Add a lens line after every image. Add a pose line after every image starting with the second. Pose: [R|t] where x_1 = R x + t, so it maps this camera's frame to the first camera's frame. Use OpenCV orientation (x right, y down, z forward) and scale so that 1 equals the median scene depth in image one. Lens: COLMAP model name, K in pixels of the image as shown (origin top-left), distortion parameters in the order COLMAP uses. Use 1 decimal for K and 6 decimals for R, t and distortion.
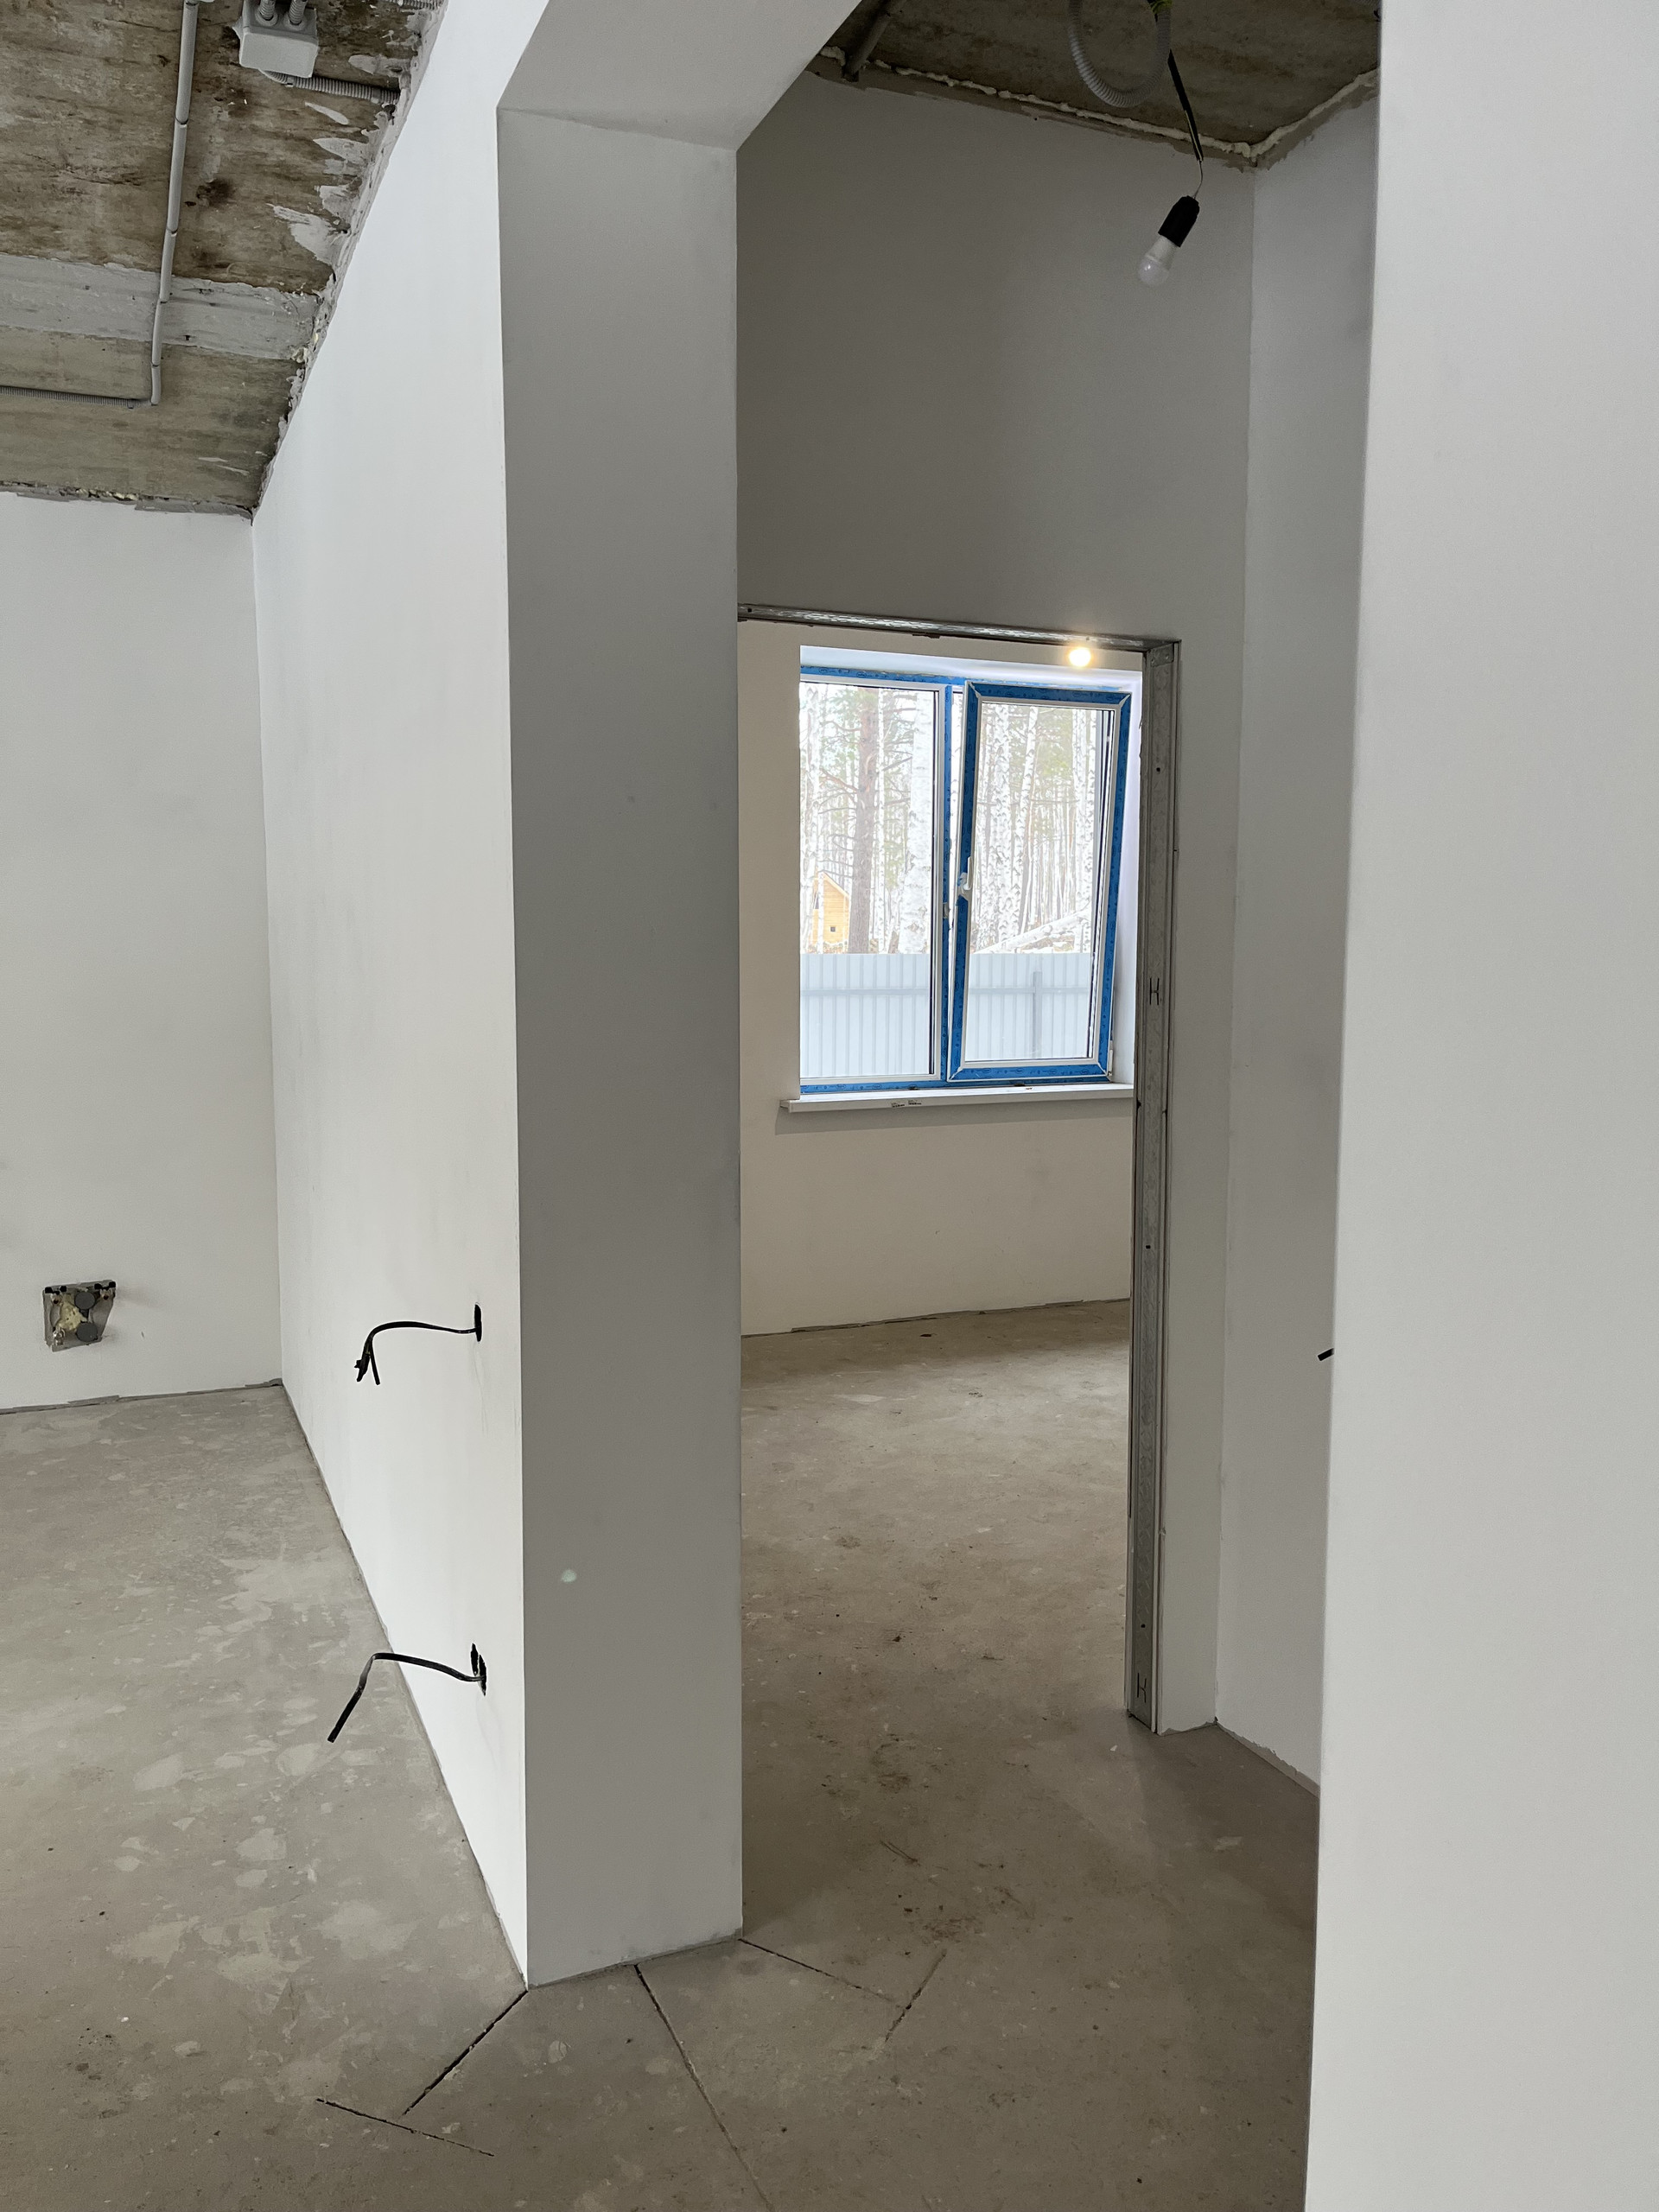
lens RADIAL K [[1680.5, 0, 829.5], [0, 1680.5, 1106.0], [0, 0, 1]] dist [0.081505, -0.115563]
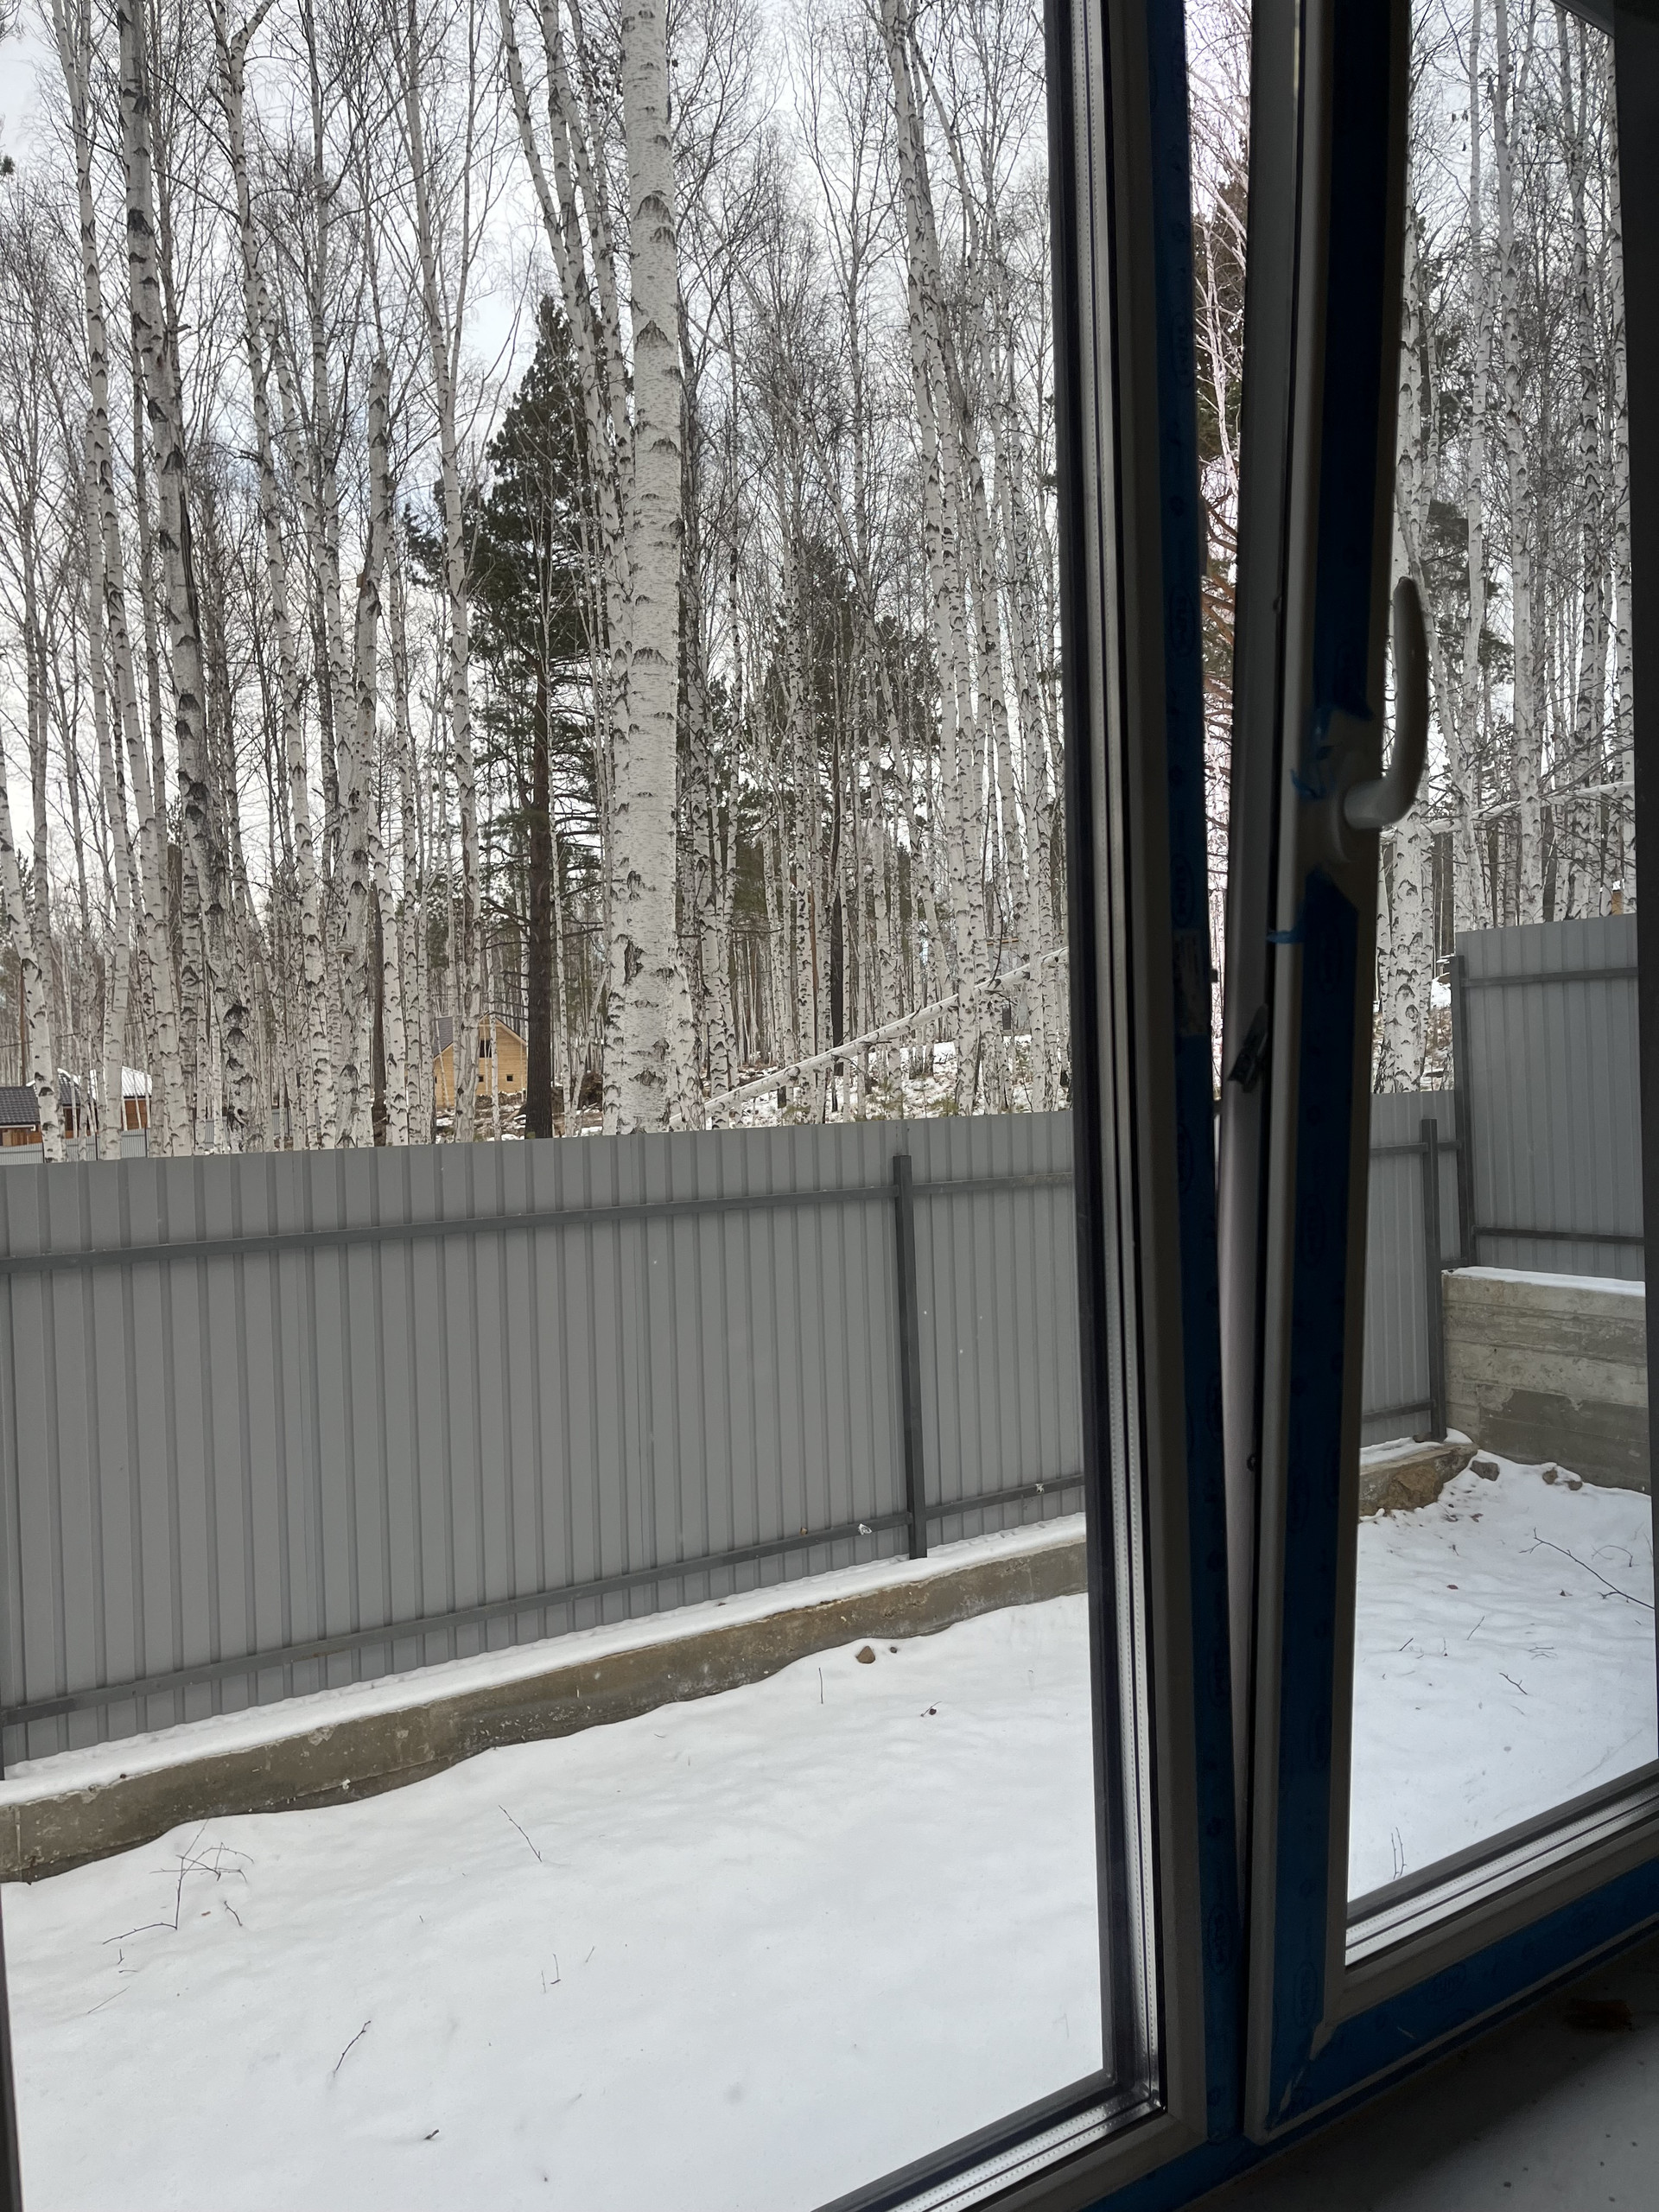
lens RADIAL K [[1680.5, 0, 829.5], [0, 1680.5, 1106.0], [0, 0, 1]] dist [0.081505, -0.115563]
pose [[0.981503, -0.039601, 0.187307, 0.001220], [0.055301, 0.995312, -0.079349, -0.012481], [-0.183287, 0.088239, 0.979091, 0.112926]]
